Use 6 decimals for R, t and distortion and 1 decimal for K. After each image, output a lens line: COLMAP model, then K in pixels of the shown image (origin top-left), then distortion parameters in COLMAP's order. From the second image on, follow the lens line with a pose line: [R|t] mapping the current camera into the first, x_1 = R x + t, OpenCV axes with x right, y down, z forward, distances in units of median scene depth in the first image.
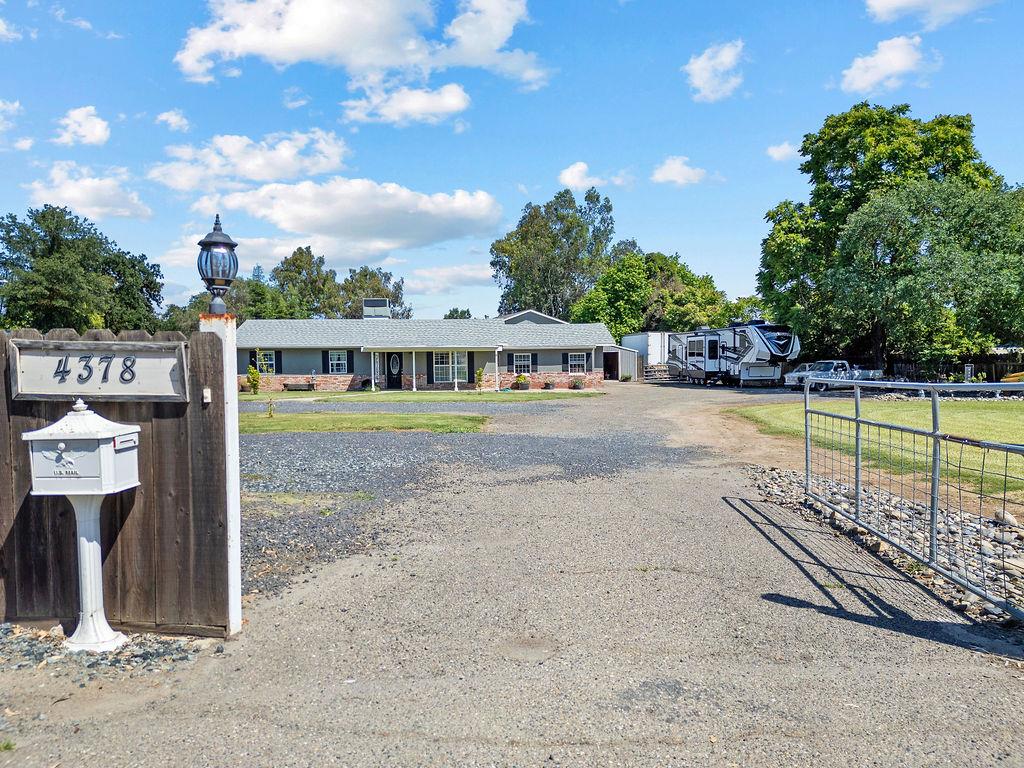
lens RADIAL K [[711.2, 0, 512.0], [0, 711.2, 384.0], [0, 0, 1]] dist [0.043400, -0.006366]
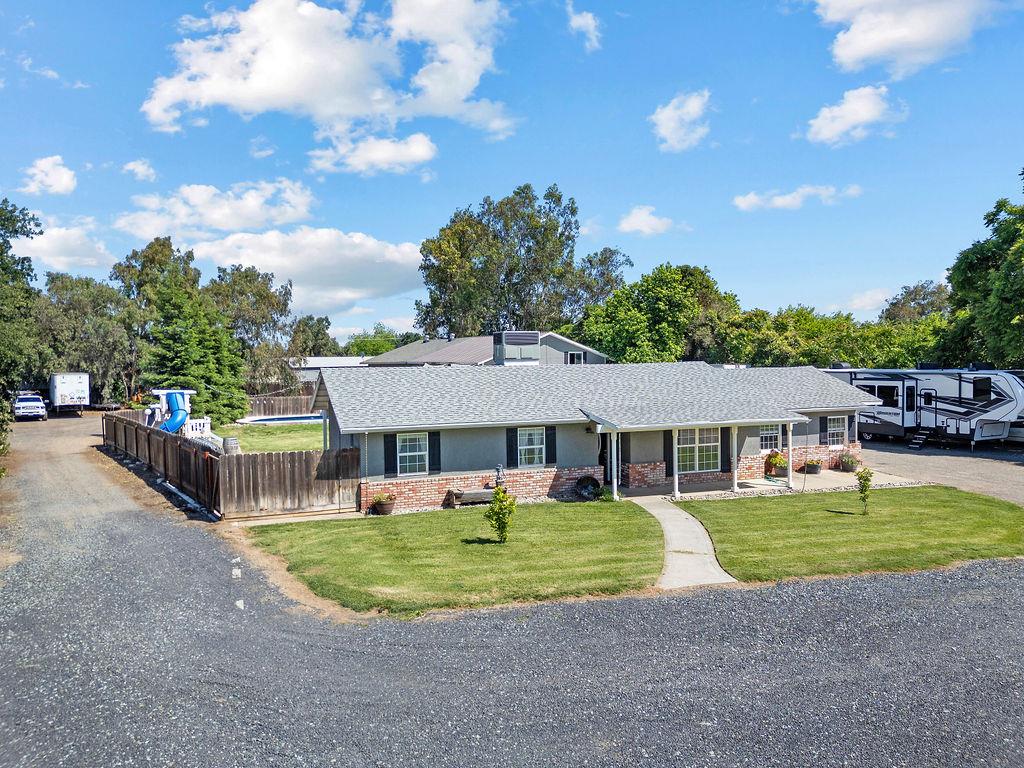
lens RADIAL K [[711.2, 0, 512.0], [0, 711.2, 384.0], [0, 0, 1]] dist [0.043400, -0.006366]
pose [[0.961477, -0.009871, 0.274709, -0.344539], [0.010981, 0.999937, -0.002503, -0.066577], [-0.274667, 0.005423, 0.961524, 0.373156]]
